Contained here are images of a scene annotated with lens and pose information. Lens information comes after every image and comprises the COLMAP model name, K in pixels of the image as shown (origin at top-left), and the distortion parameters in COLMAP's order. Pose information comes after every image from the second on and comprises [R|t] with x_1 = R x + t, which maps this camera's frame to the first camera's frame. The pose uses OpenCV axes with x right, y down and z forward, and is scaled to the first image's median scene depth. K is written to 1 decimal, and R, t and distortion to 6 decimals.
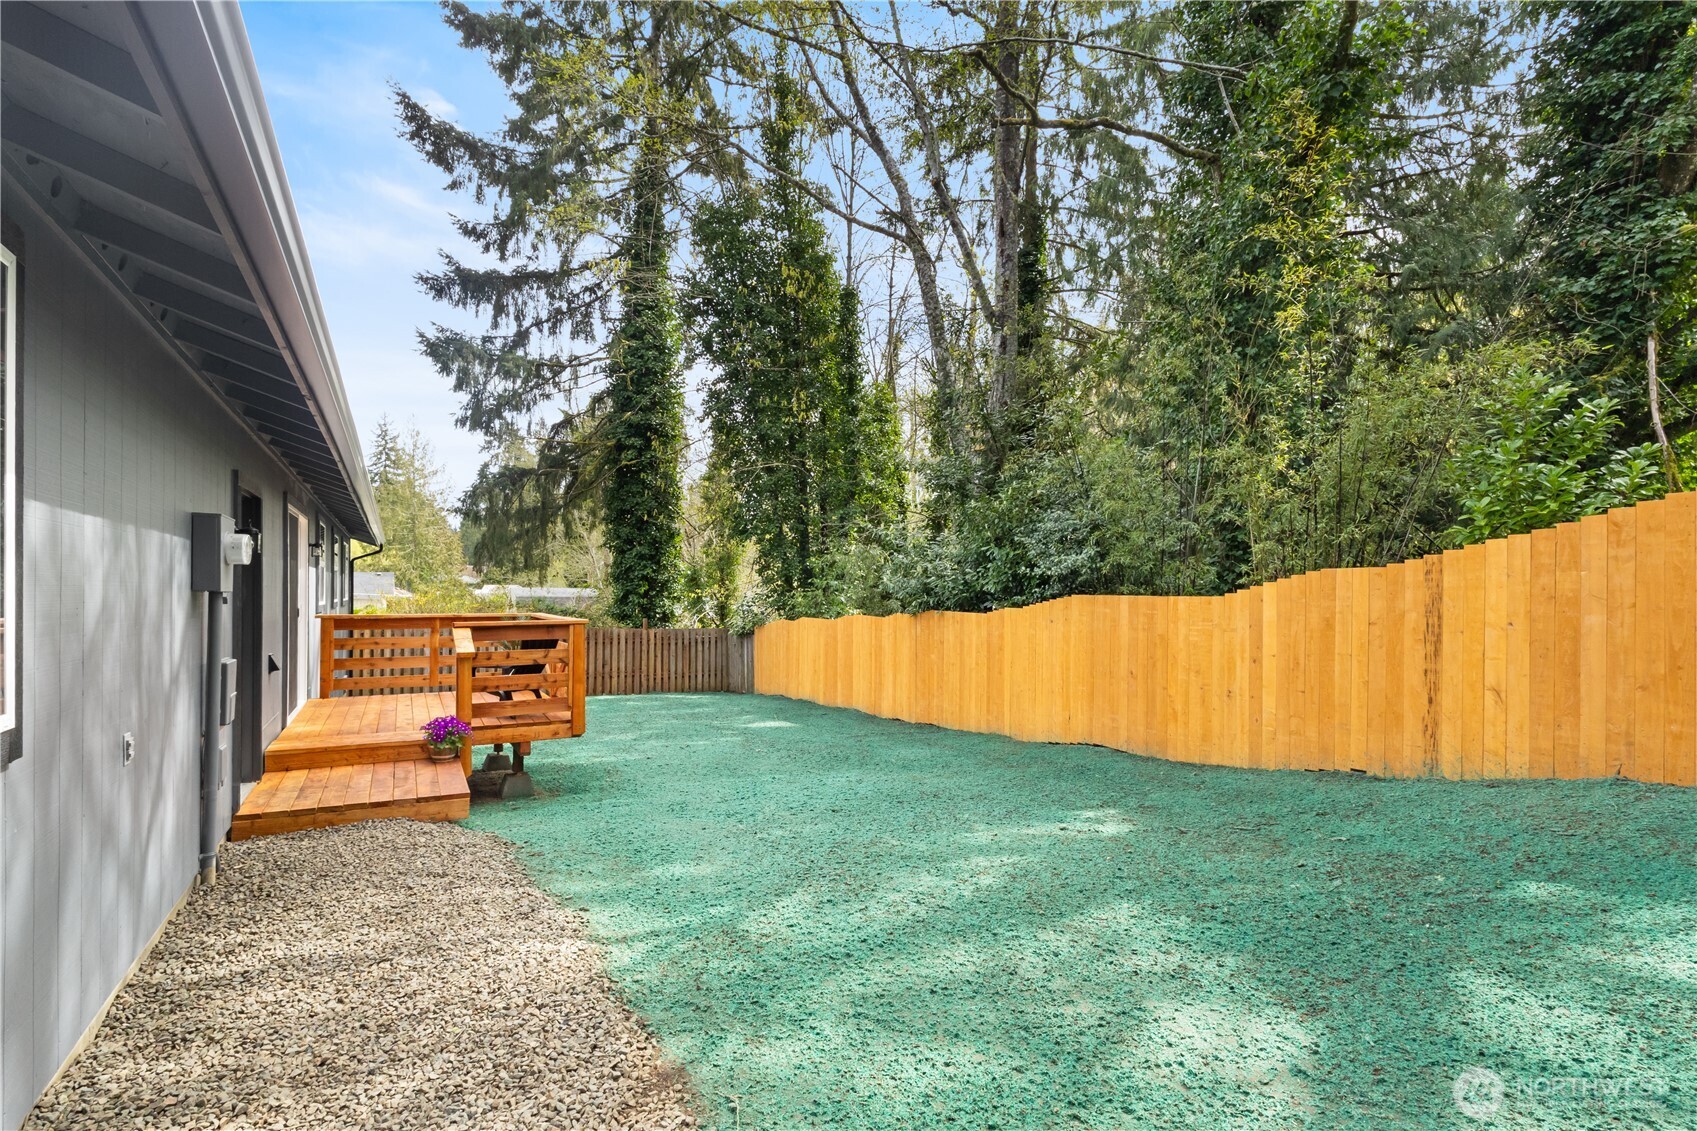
lens RADIAL K [[822.2, 0, 866.2], [0, 822.2, 588.3], [0, 0, 1]] dist [-0.000997, 0.000322]
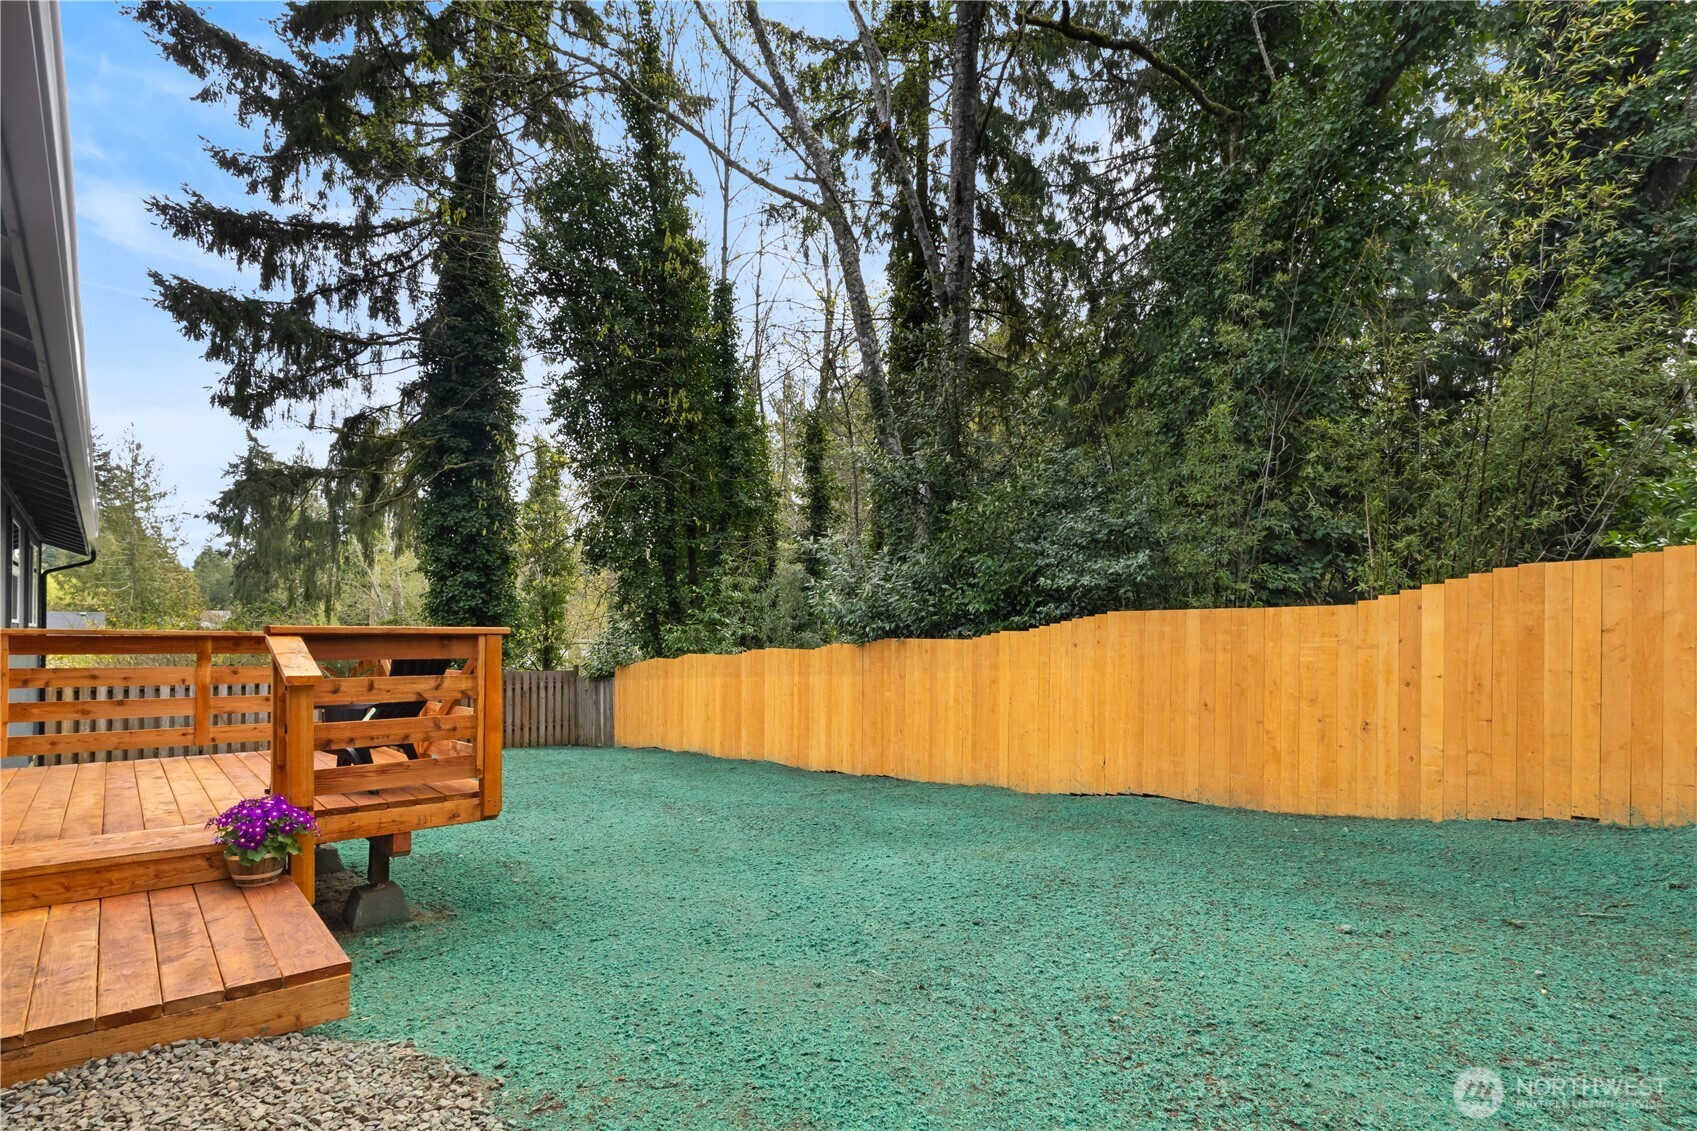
lens RADIAL K [[804.5, 0, 849.5], [0, 804.5, 639.5], [0, 0, 1]] dist [0.003964, -0.000546]
pose [[0.974607, 0.002365, 0.223911, -0.085012], [-0.002177, 0.999997, -0.001088, 0.017724], [-0.223913, 0.000573, 0.974609, 0.134550]]
